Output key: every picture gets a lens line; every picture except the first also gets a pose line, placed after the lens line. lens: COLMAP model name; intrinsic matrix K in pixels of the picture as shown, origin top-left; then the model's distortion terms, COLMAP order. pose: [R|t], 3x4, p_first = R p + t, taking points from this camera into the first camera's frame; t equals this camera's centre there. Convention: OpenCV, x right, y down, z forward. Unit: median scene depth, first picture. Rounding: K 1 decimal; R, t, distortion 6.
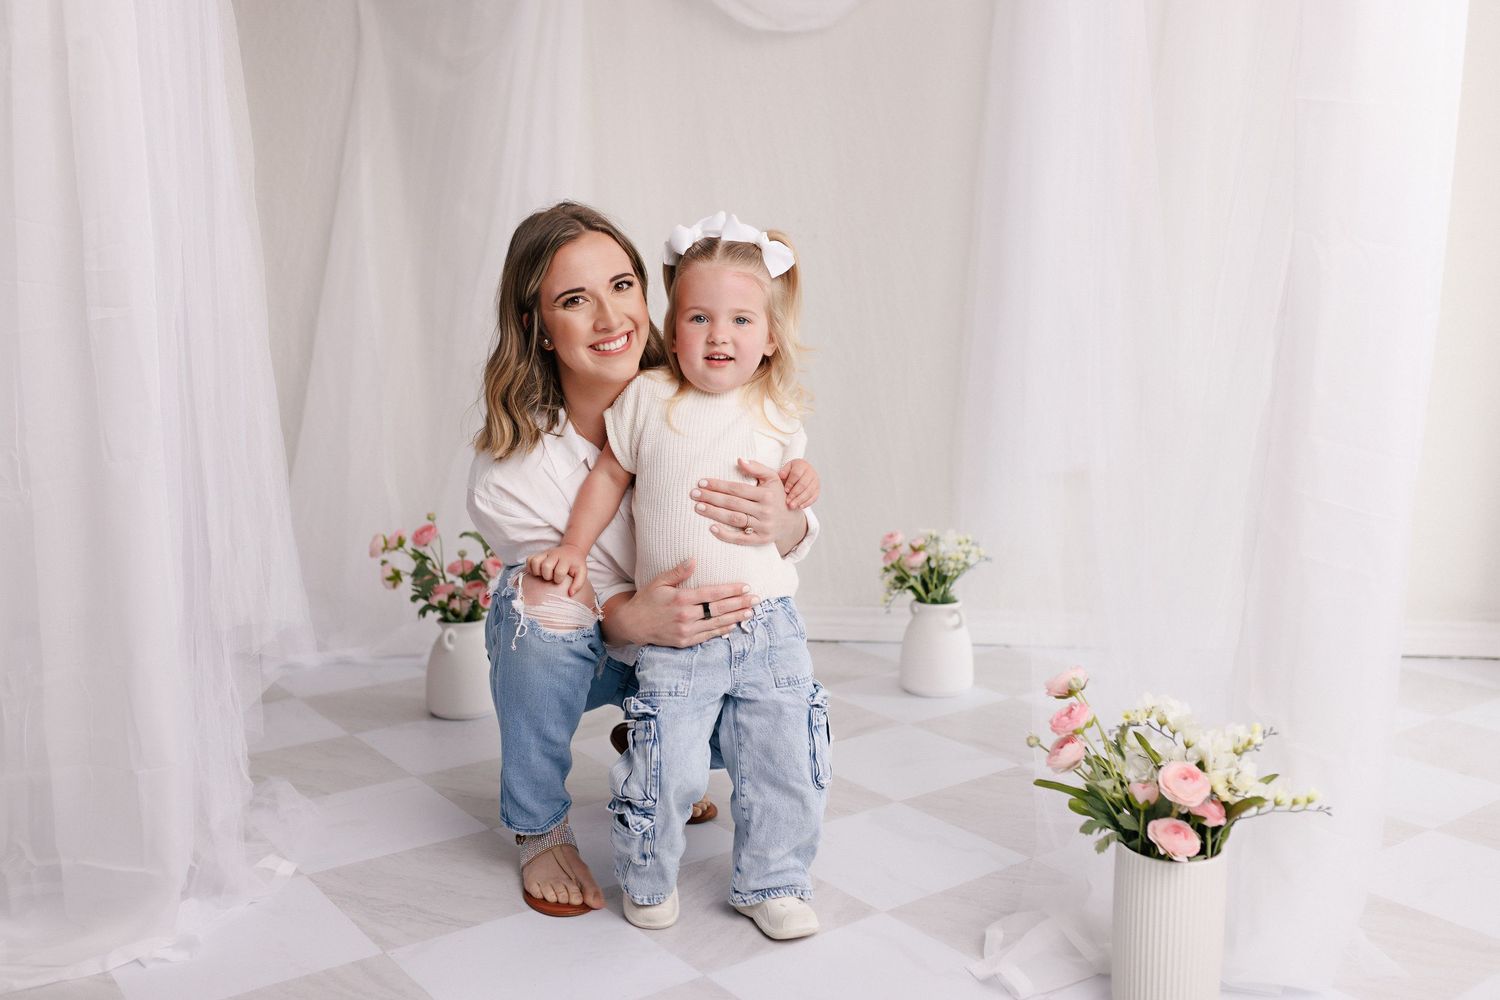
lens RADIAL K [[1445.0, 0, 771.6], [0, 1445.0, 504.7], [0, 0, 1]] dist [0.000447, 0.006618]
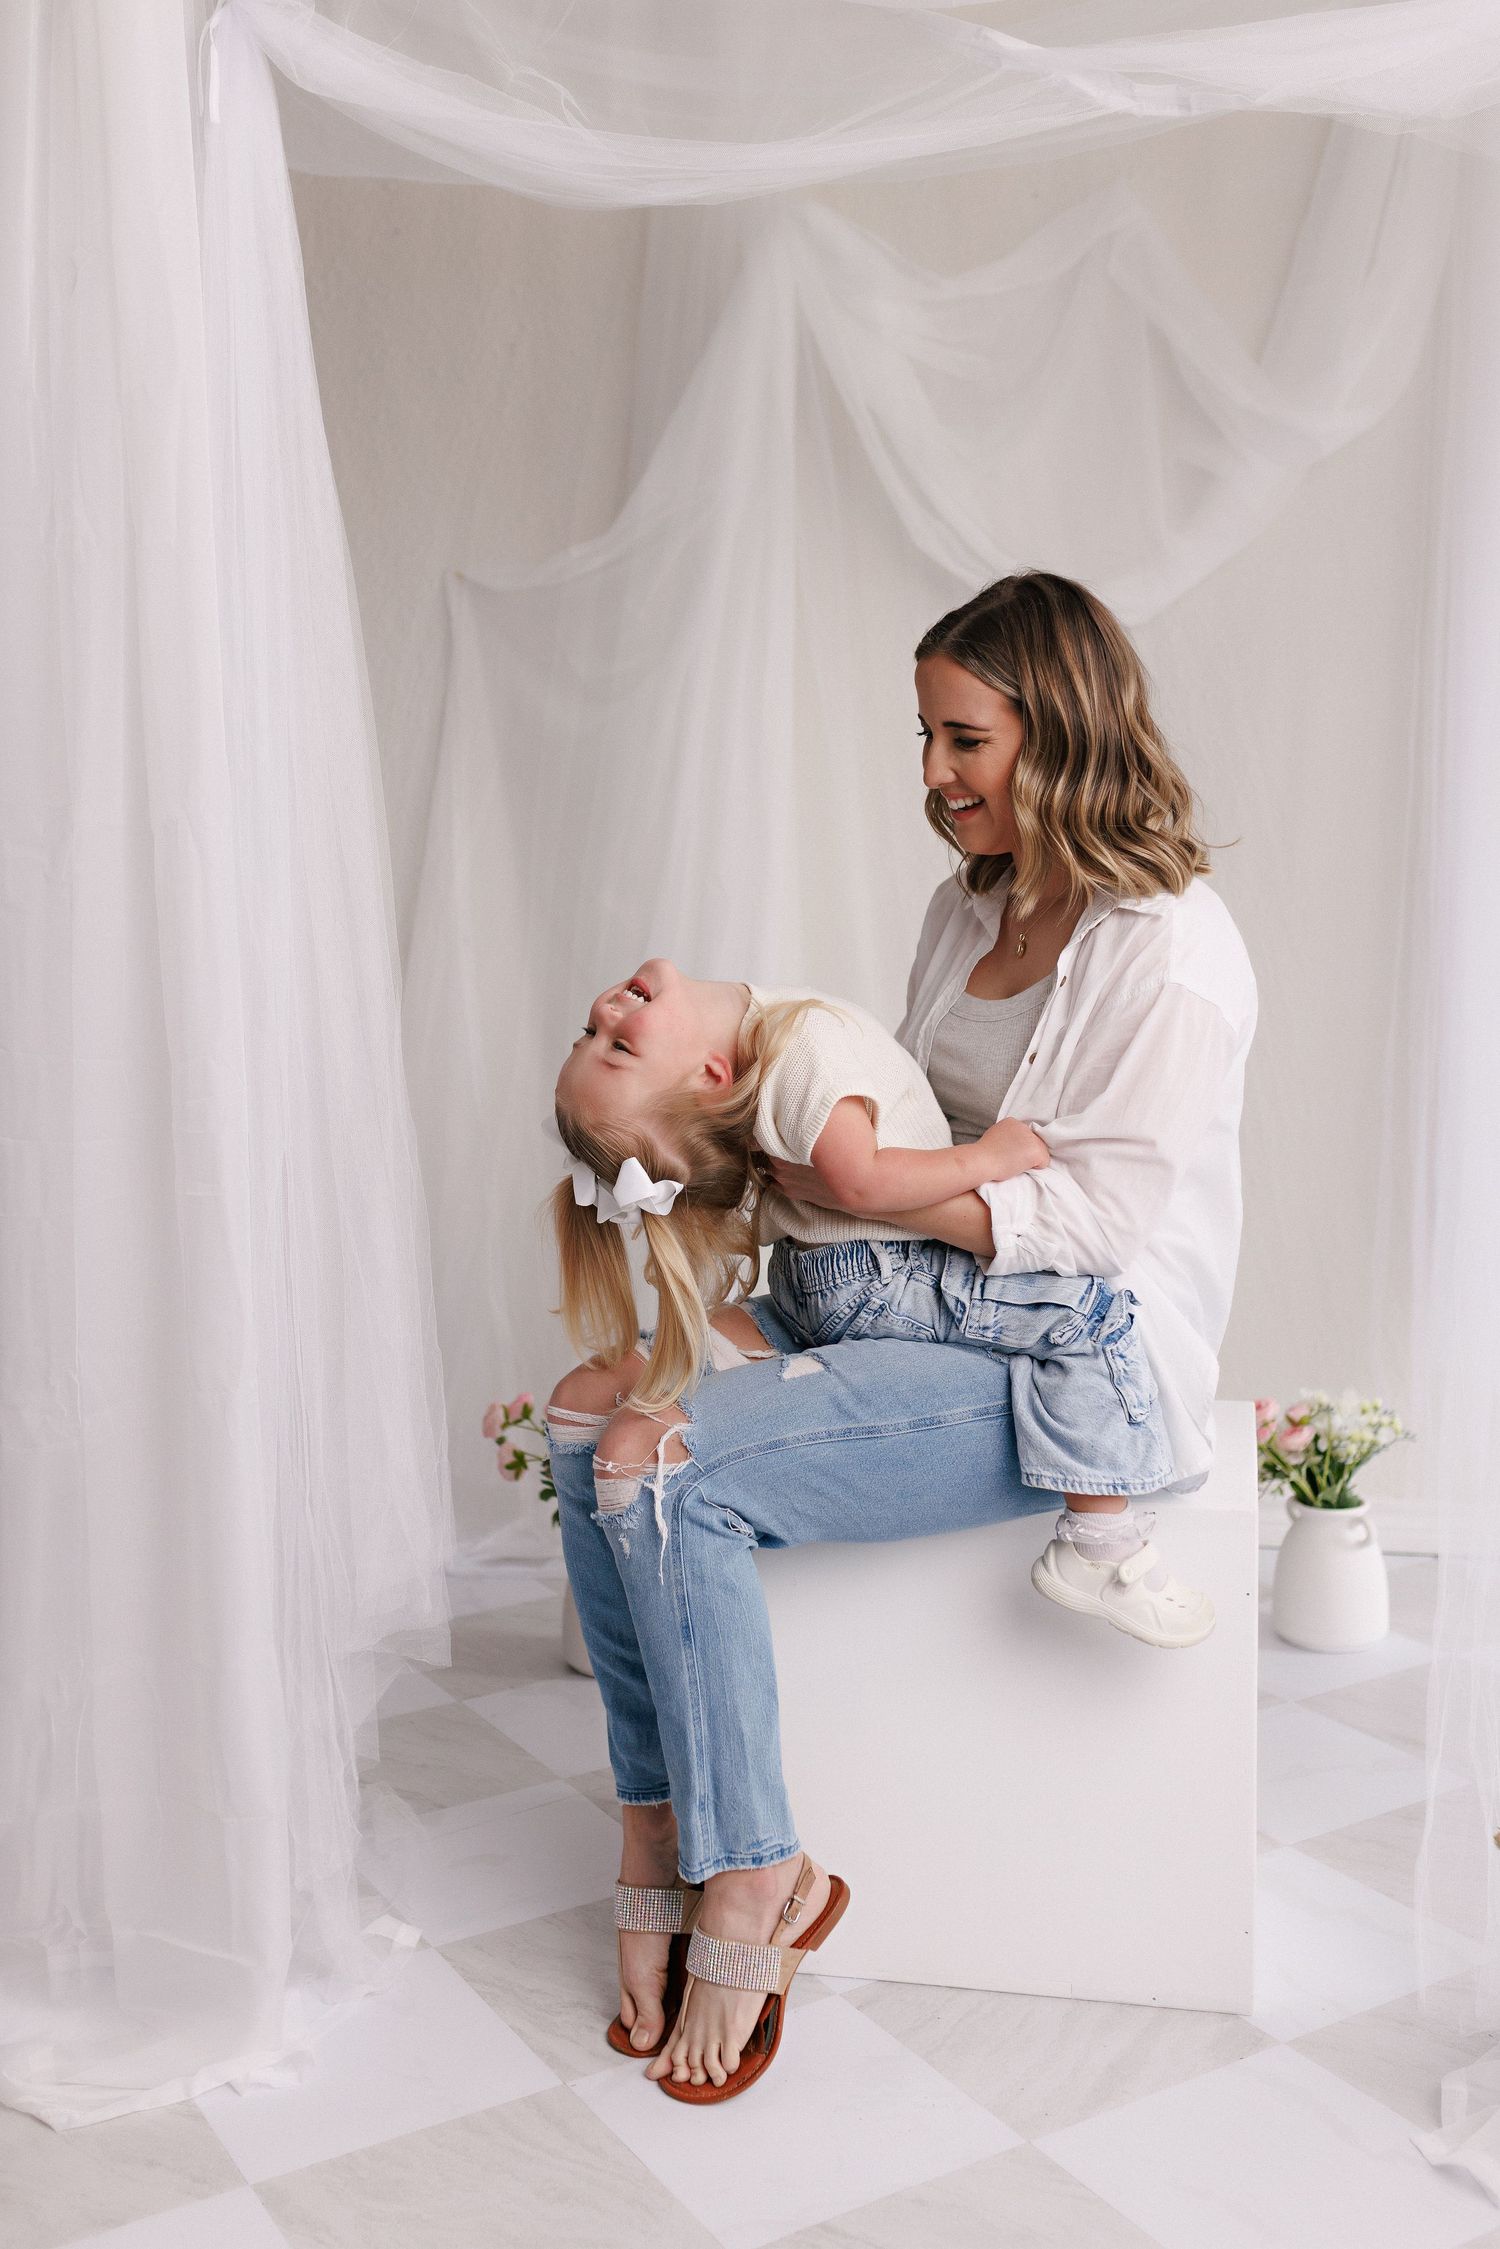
lens RADIAL K [[2358.7, 0, 715.2], [0, 2358.7, 1067.2], [0, 0, 1]] dist [0.008266, -0.023980]
pose [[0.993391, -0.007023, -0.114564, -0.040082], [0.002162, 0.999094, -0.042507, -0.090253], [0.114759, 0.041978, 0.992506, -0.101689]]
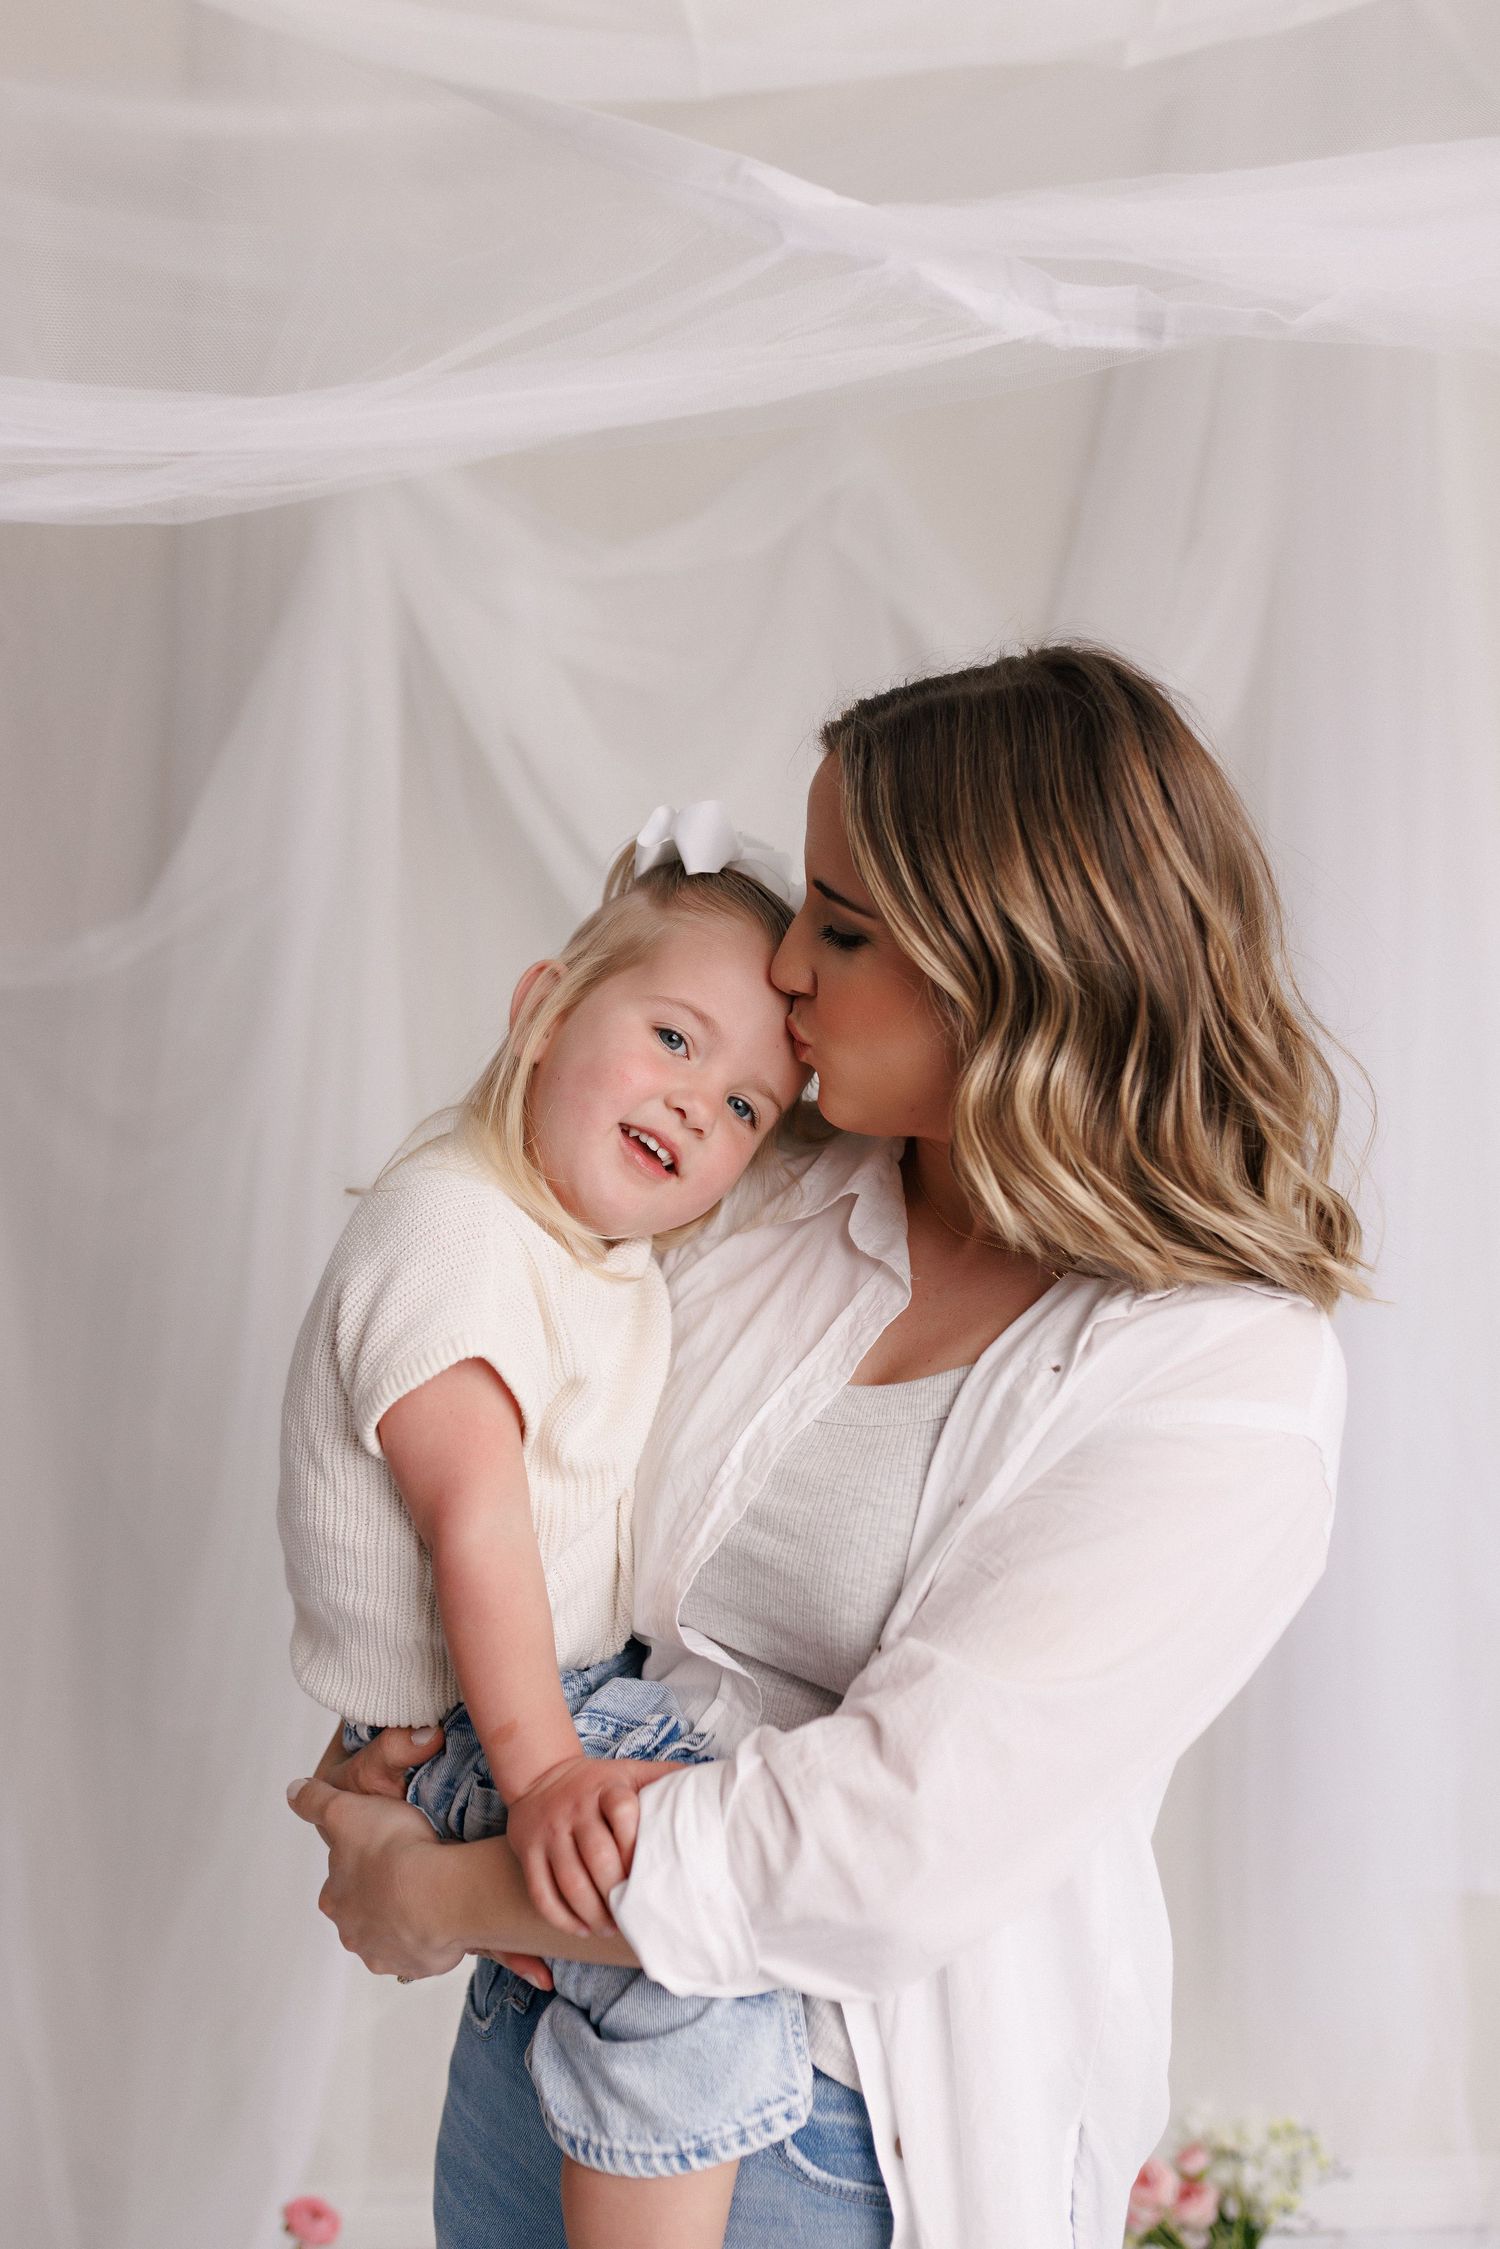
lens RADIAL K [[2166.5, 0, 741.8], [0, 2166.5, 1096.8], [0, 0, 1]] dist [0.000447, 0.006618]
pose [[0.997130, -0.053910, 0.053150, -0.063571], [0.057854, 0.995451, -0.075699, -0.282592], [-0.048827, 0.078557, 0.995713, 0.315758]]
